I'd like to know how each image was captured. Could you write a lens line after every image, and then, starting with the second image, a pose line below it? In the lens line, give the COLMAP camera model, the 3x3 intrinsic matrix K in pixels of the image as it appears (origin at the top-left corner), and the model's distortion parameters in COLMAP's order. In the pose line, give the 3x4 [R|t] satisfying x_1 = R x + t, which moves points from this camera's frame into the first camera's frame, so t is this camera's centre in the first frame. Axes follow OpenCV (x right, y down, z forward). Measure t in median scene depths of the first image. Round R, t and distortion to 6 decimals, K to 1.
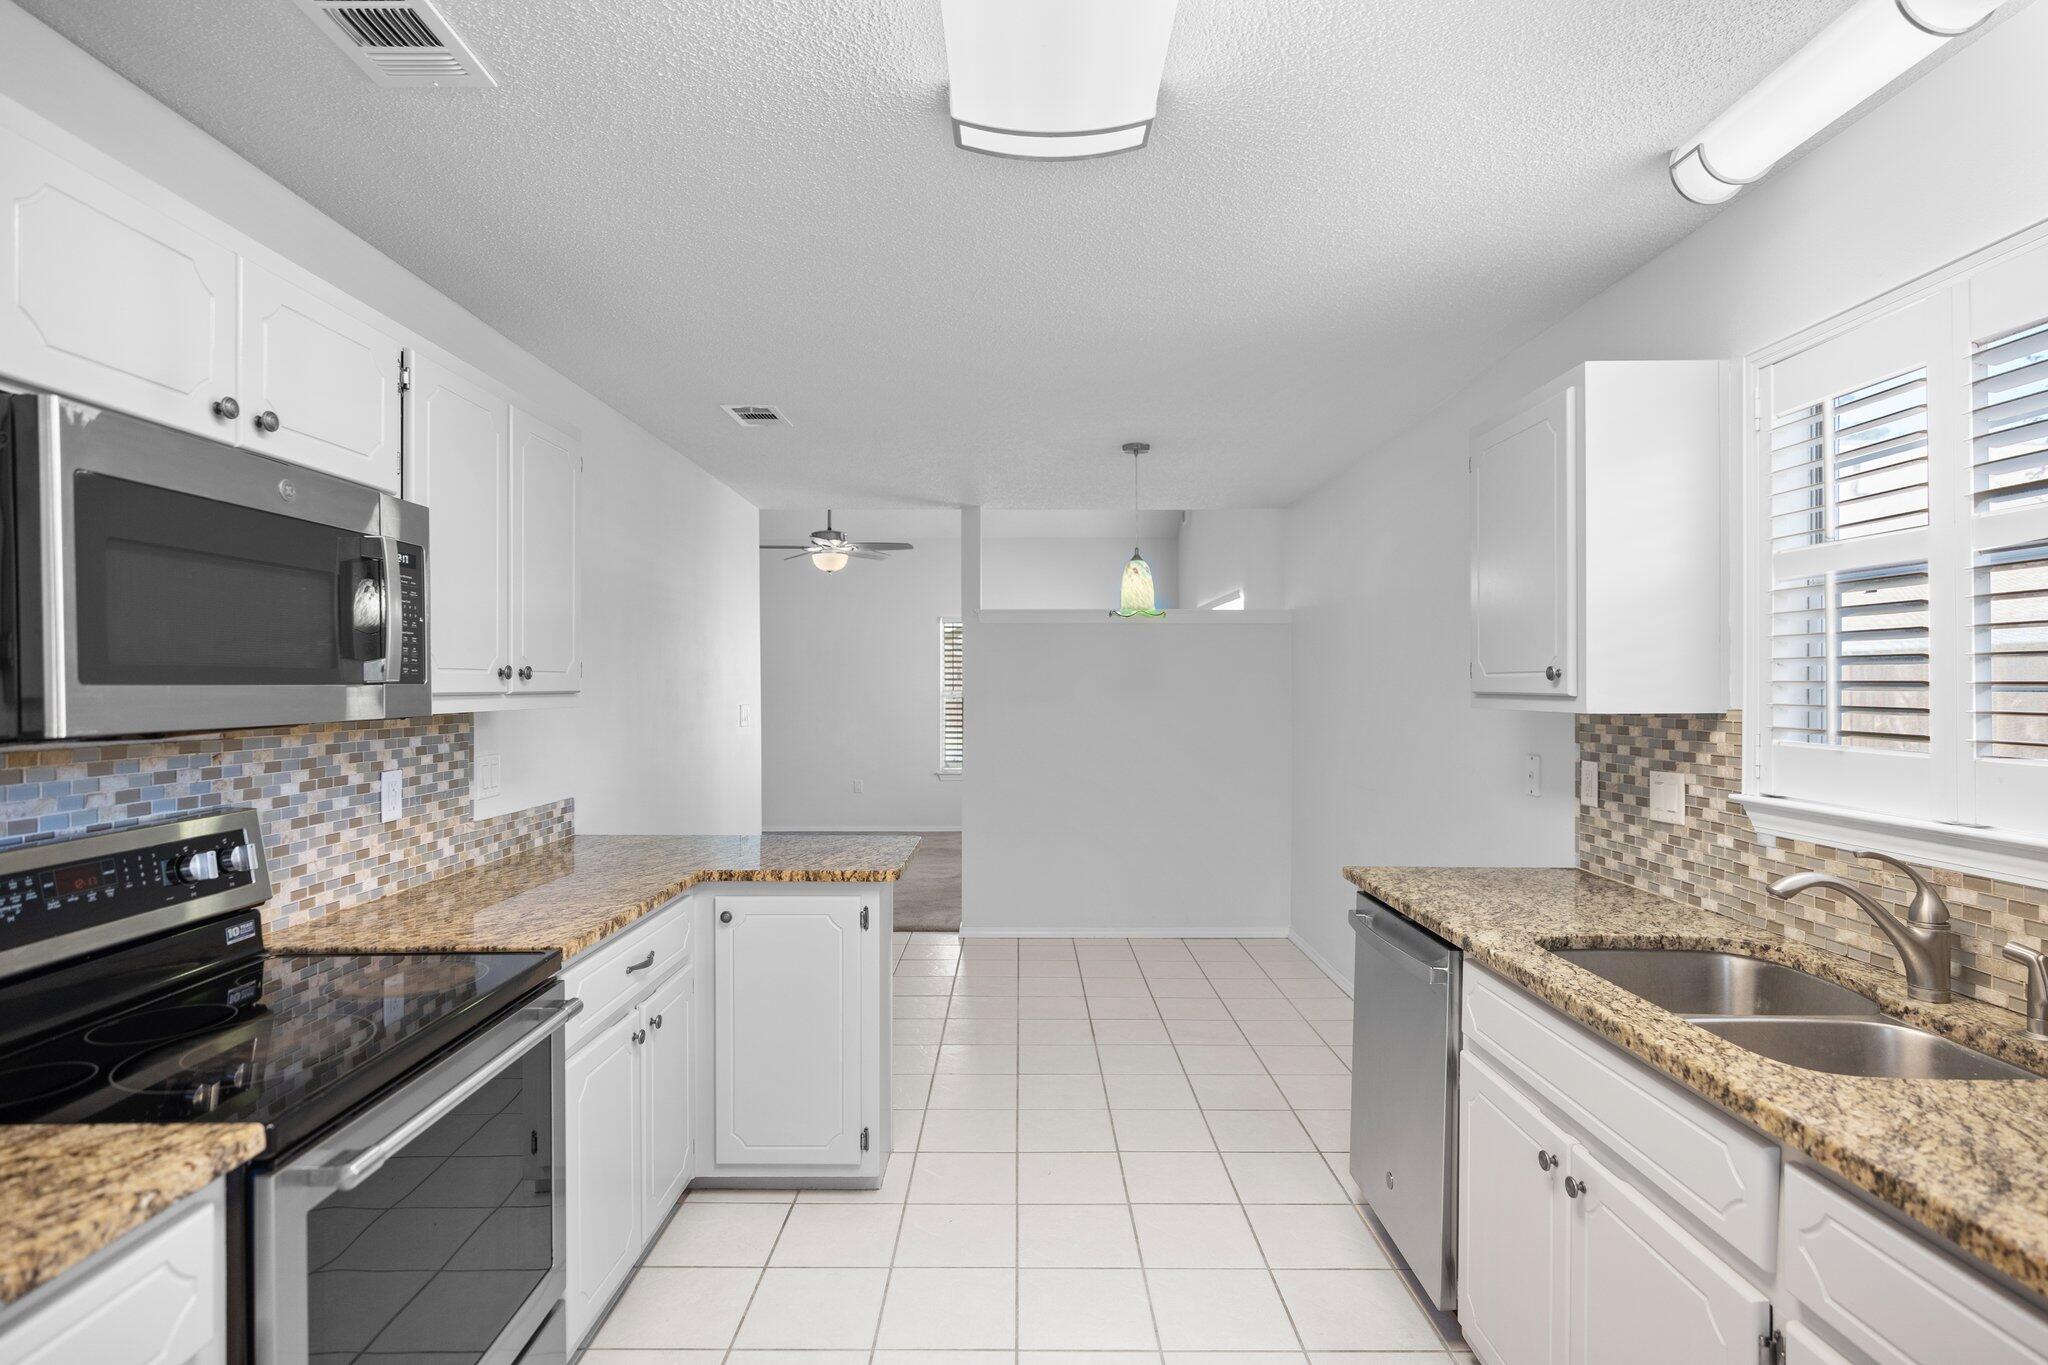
lens RADIAL K [[1019.9, 0, 1024.0], [0, 1019.9, 682.5], [0, 0, 1]] dist [-0.000786, 0.000512]
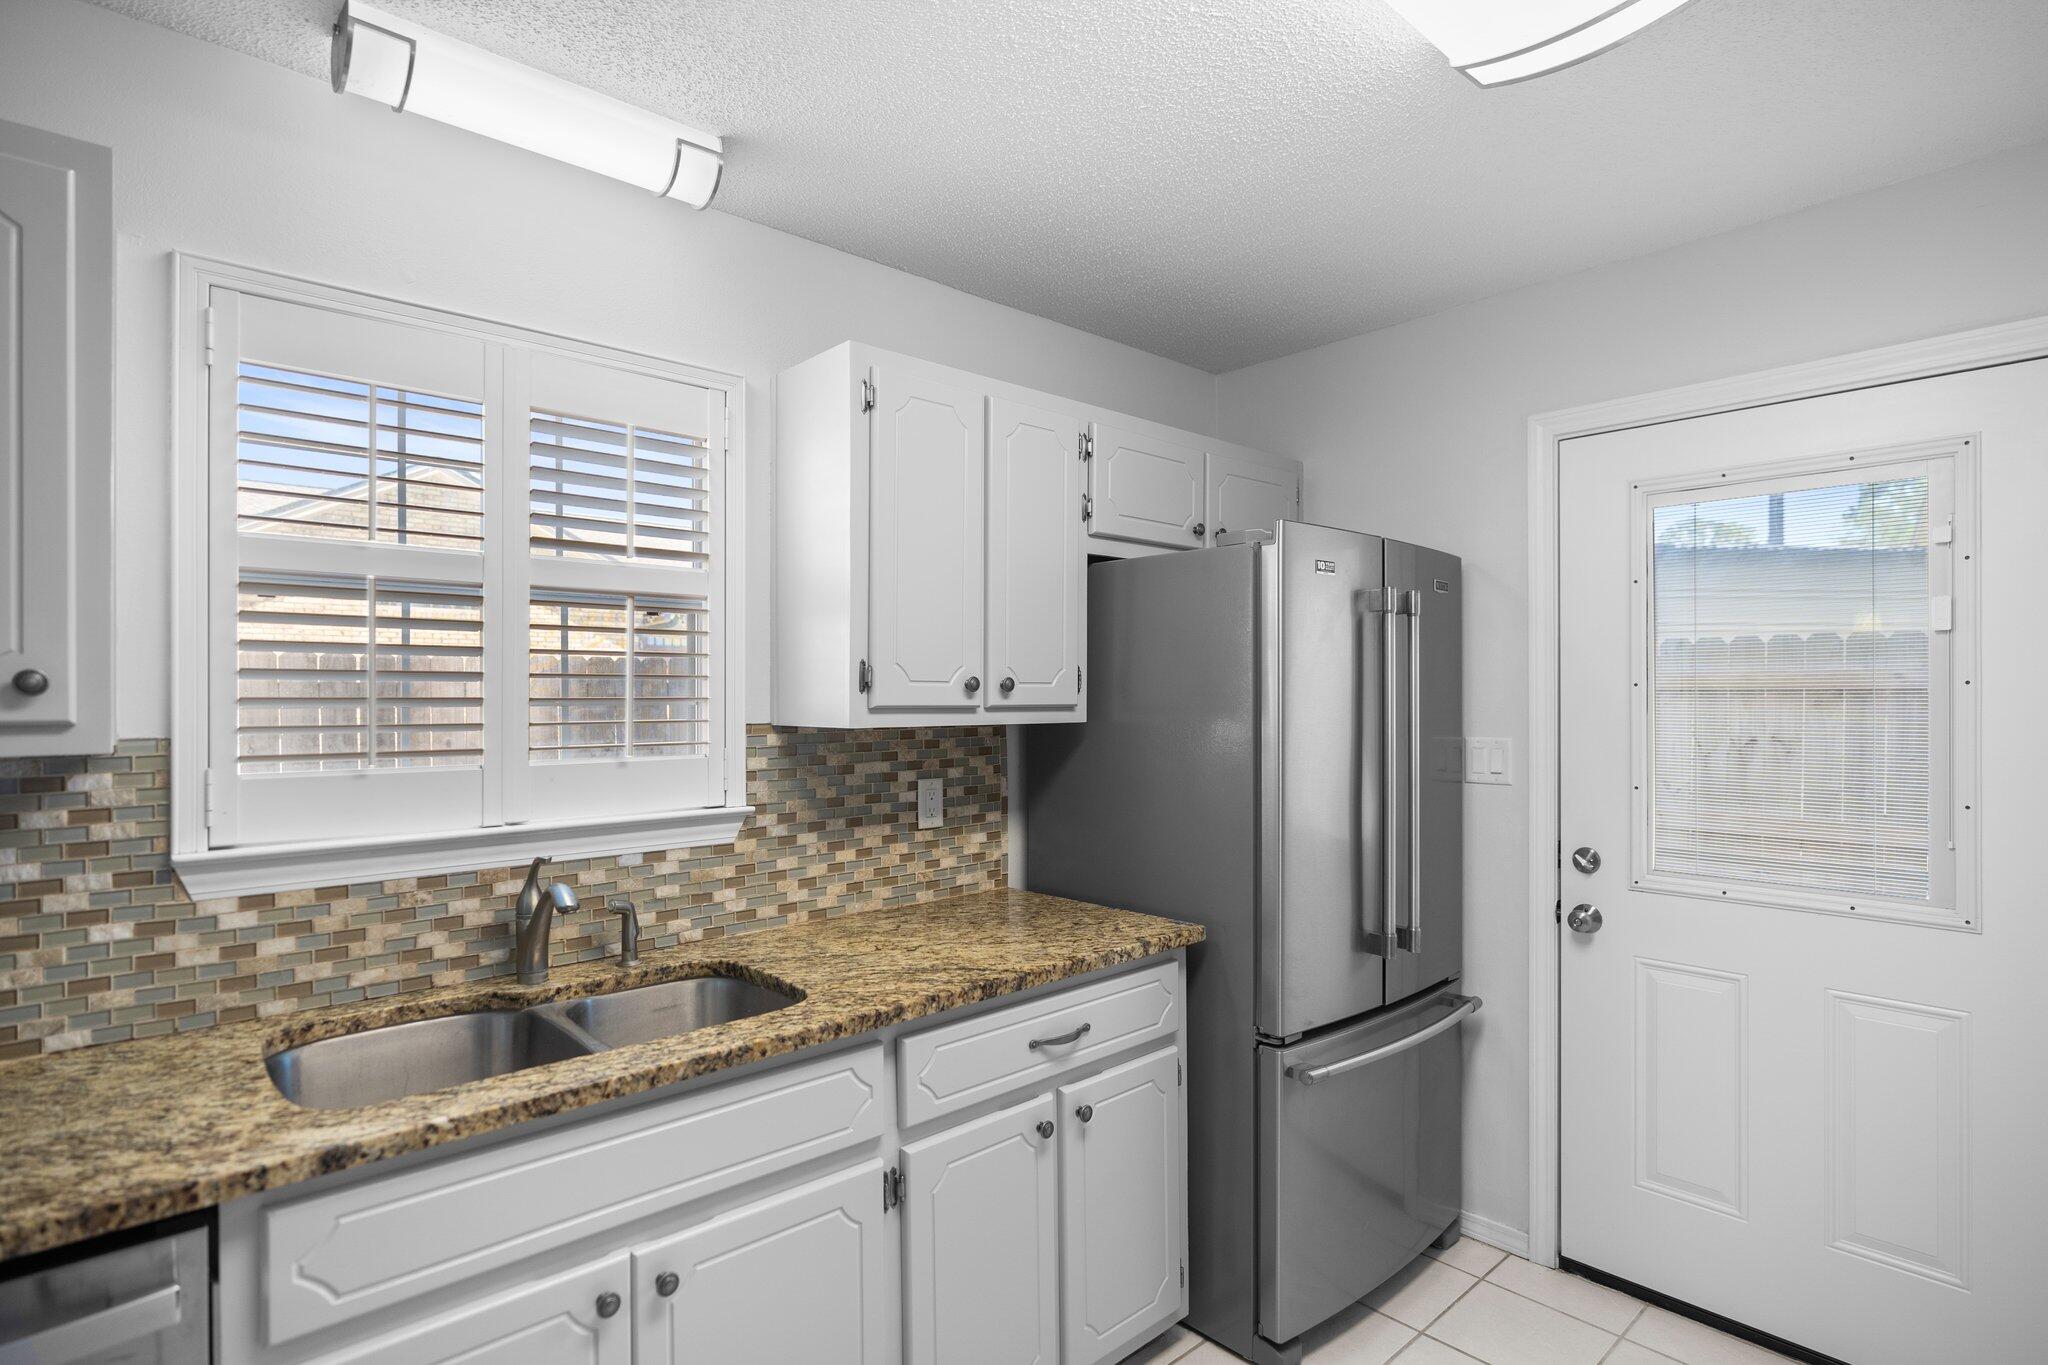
lens RADIAL K [[1026.2, 0, 1006.8], [0, 1026.2, 691.8], [0, 0, 1]] dist [-0.006717, 0.001140]
pose [[-0.667503, 0.007491, 0.744569, -0.210574], [0.003869, 0.999971, -0.006592, 0.001237], [-0.744597, -0.001520, -0.667513, 0.958787]]
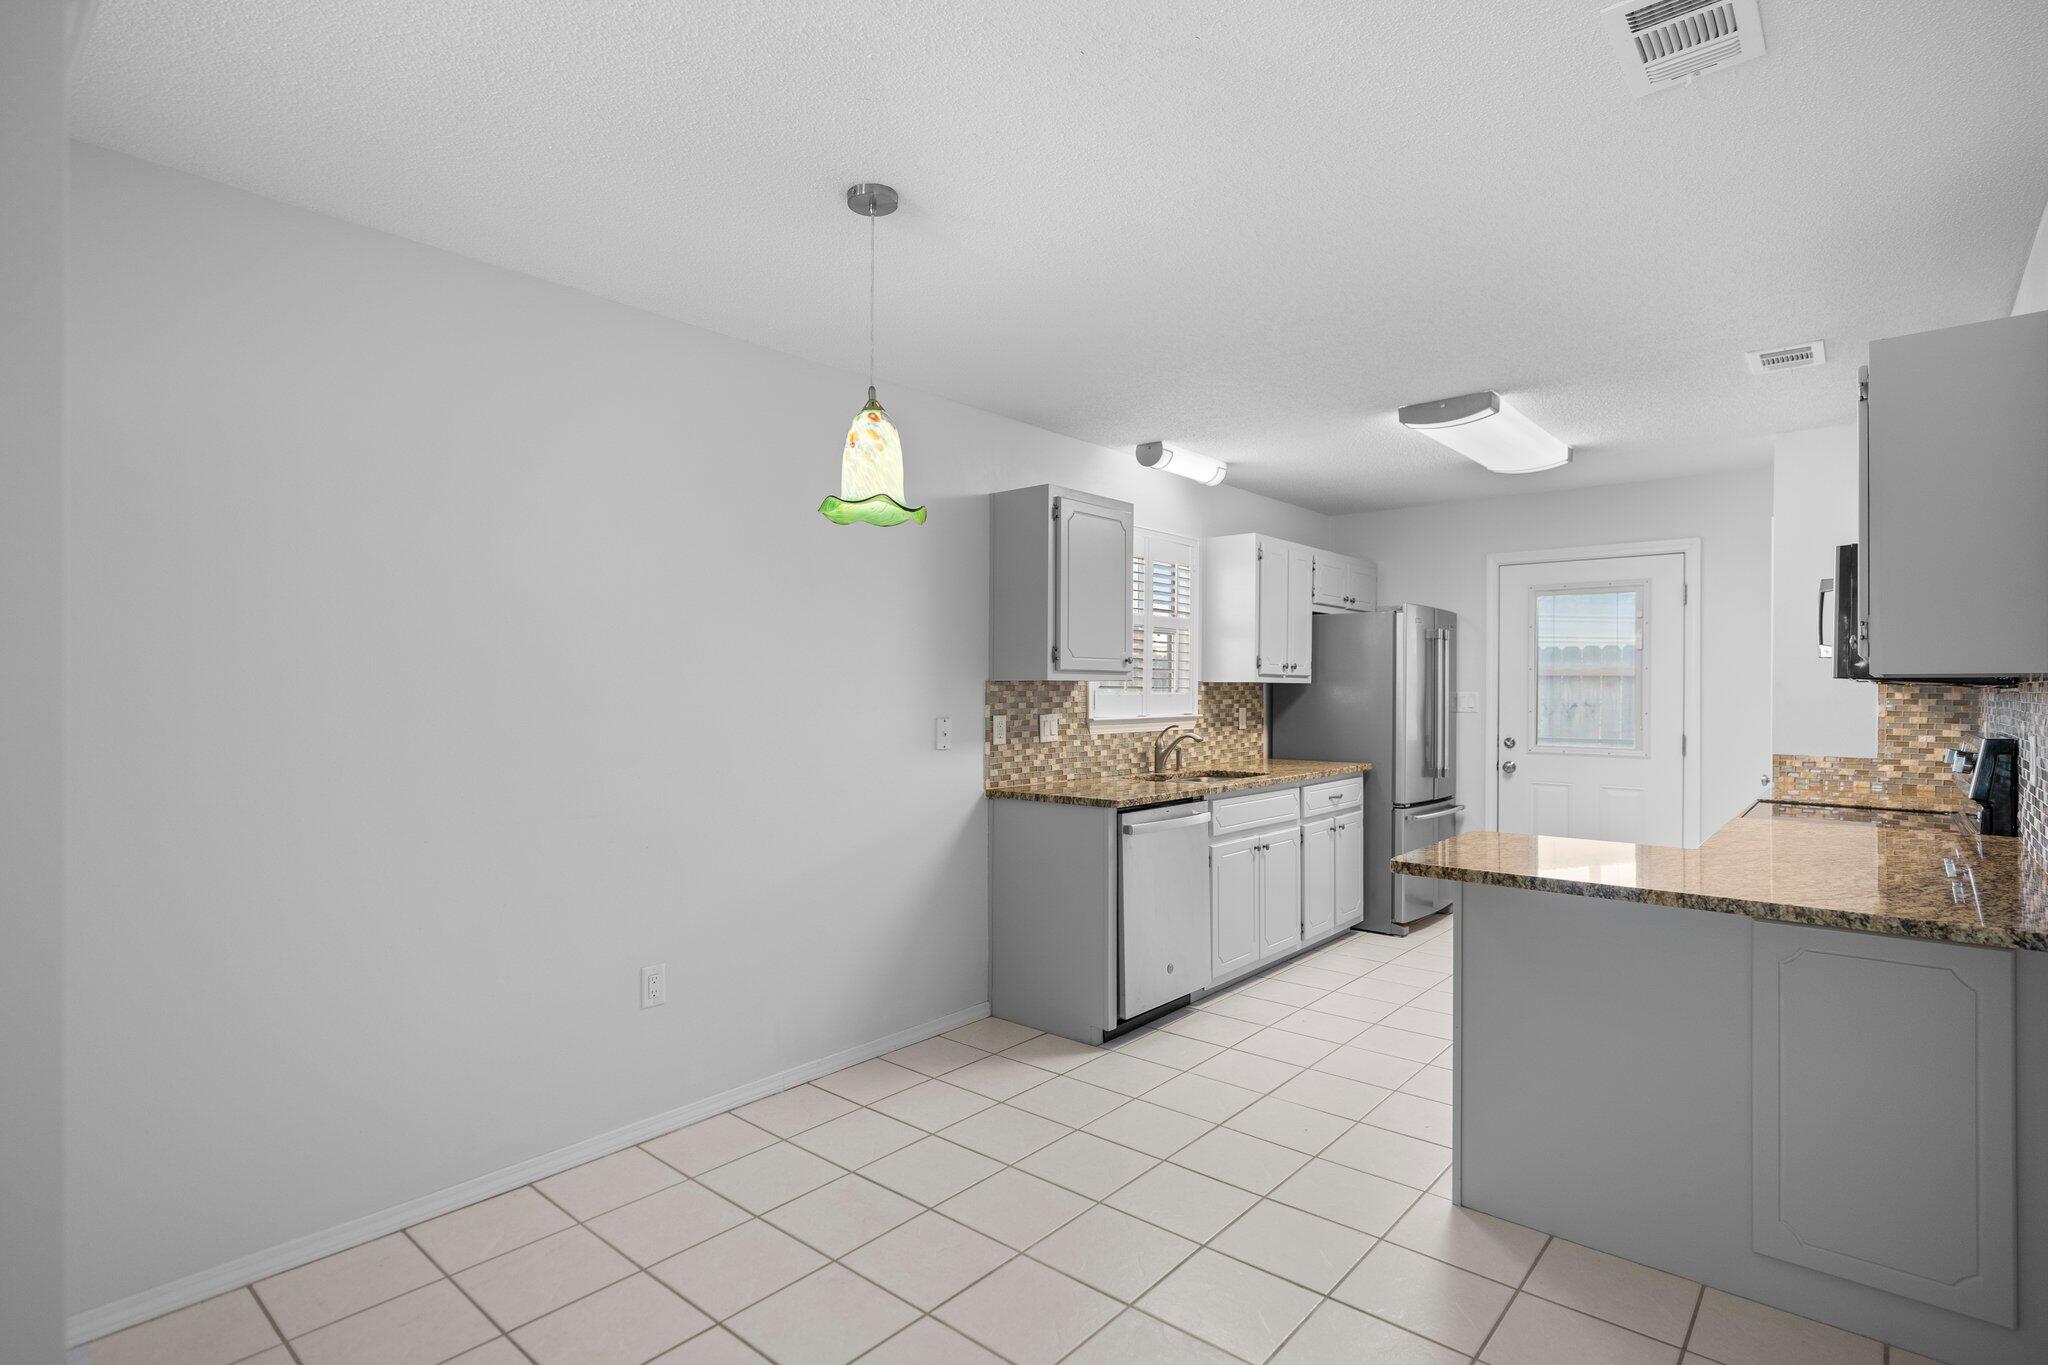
lens RADIAL K [[1004.0, 0, 1024.0], [0, 1004.0, 682.5], [0, 0, 1]] dist [0.000041, 0.000320]
pose [[-0.757175, 0.003501, 0.653203, -0.536745], [-0.003073, 0.999955, -0.008922, 0.048222], [-0.653205, -0.008763, -0.757131, 2.485165]]
